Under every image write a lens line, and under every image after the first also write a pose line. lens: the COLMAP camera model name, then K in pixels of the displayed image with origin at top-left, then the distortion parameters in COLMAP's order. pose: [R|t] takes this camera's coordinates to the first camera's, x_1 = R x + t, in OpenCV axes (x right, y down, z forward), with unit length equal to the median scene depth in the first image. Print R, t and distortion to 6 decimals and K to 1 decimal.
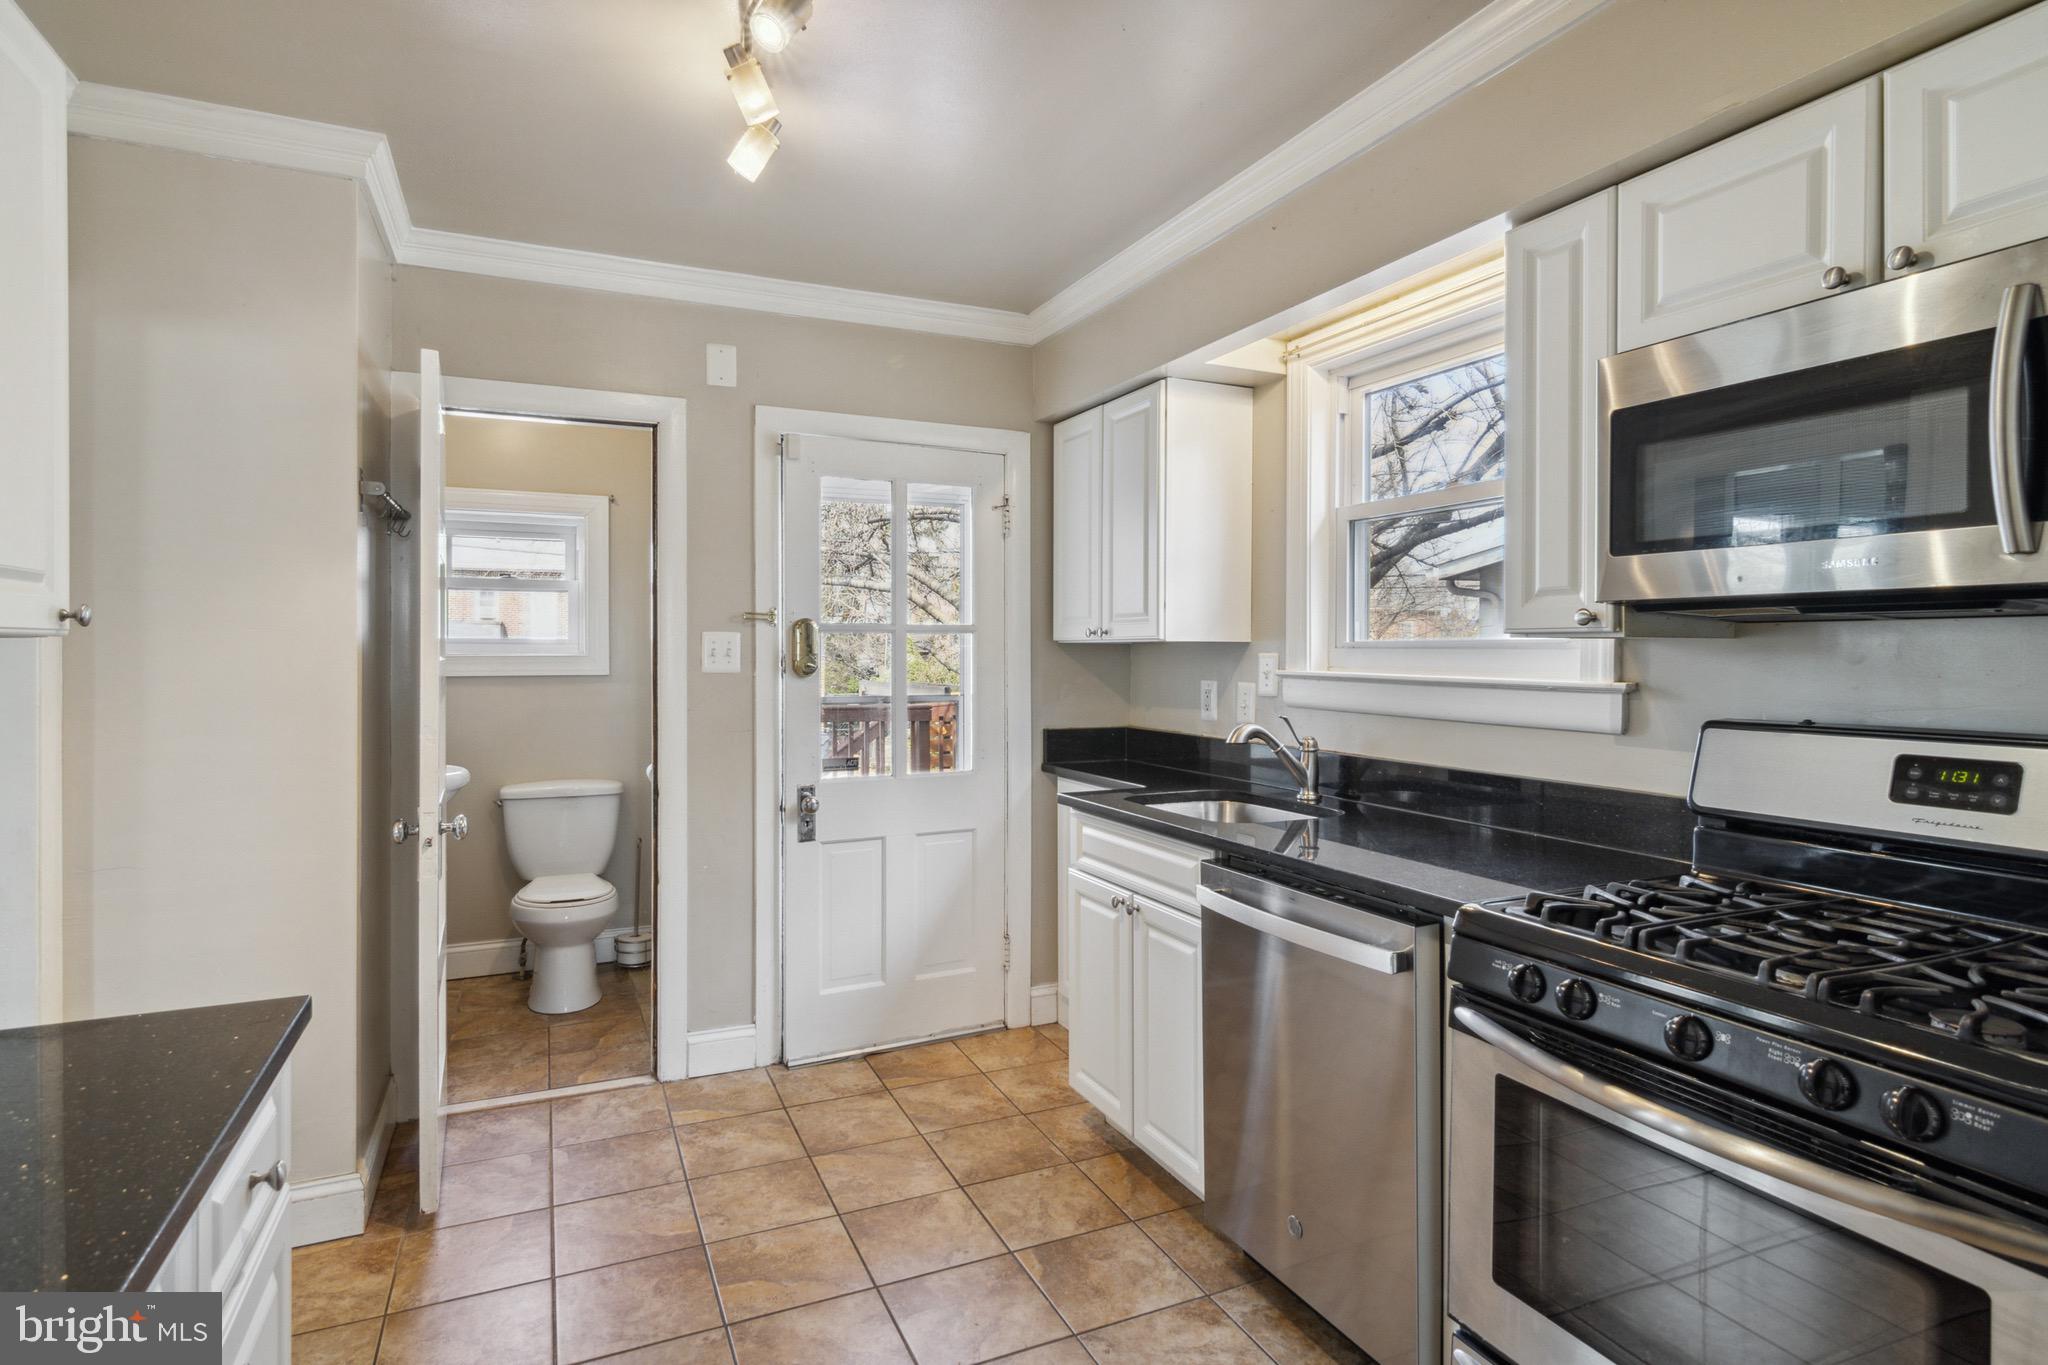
lens RADIAL K [[1060.8, 0, 1019.8], [0, 1060.8, 667.1], [0, 0, 1]] dist [-0.002496, 0.001625]
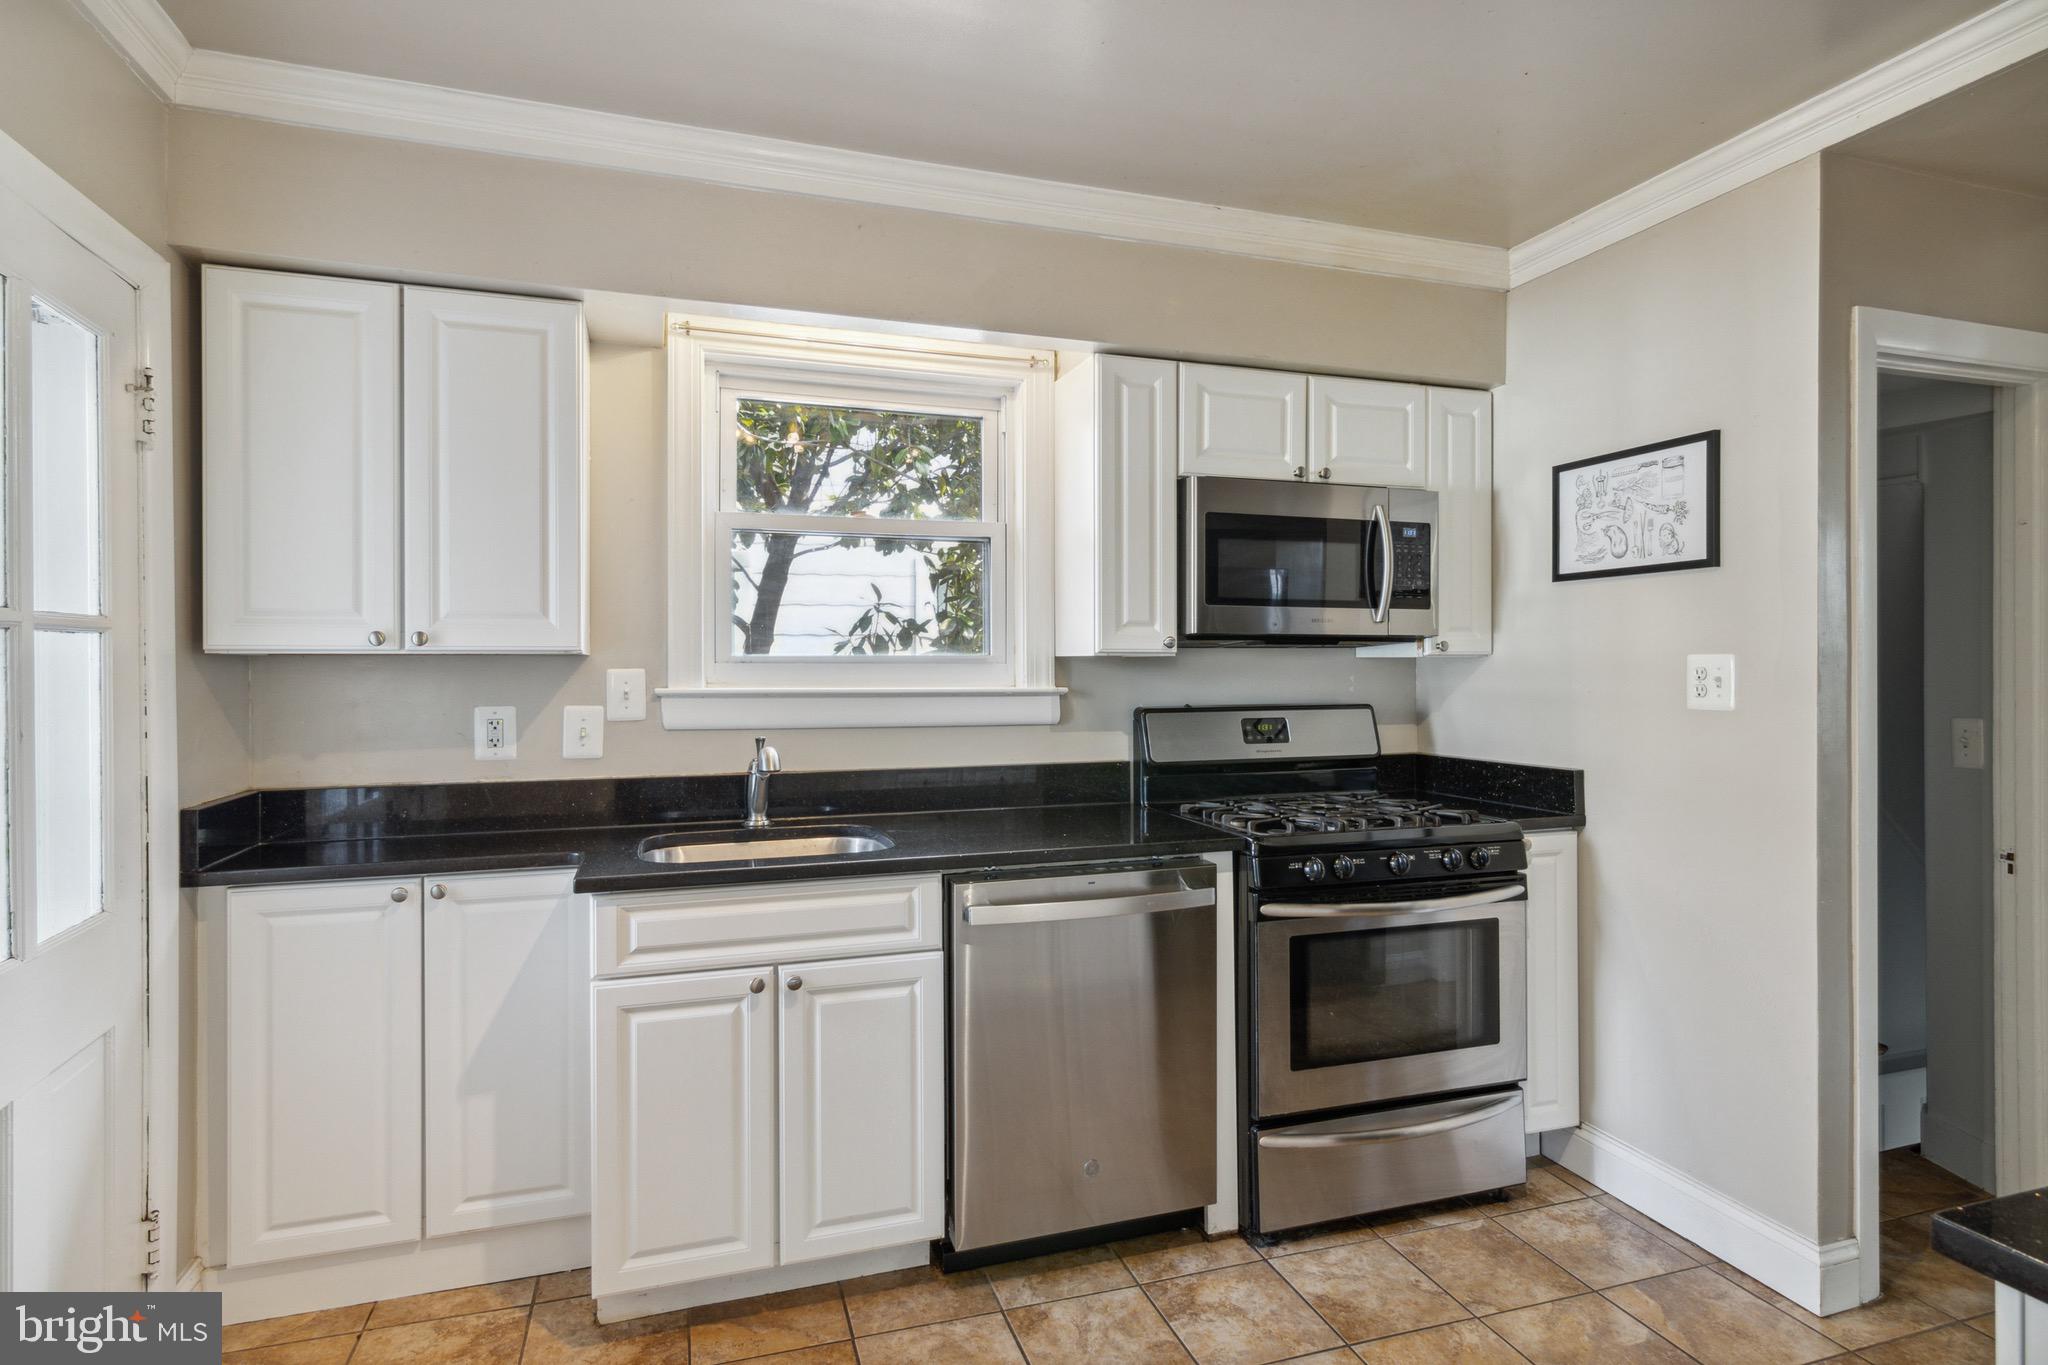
lens RADIAL K [[1060.8, 0, 1024.6], [0, 1060.8, 669.8], [0, 0, 1]] dist [-0.002496, 0.001625]
pose [[0.110062, -0.013139, 0.993838, -0.824317], [0.015014, 0.999821, 0.011555, -0.025347], [-0.993811, 0.013649, 0.110240, 0.876014]]
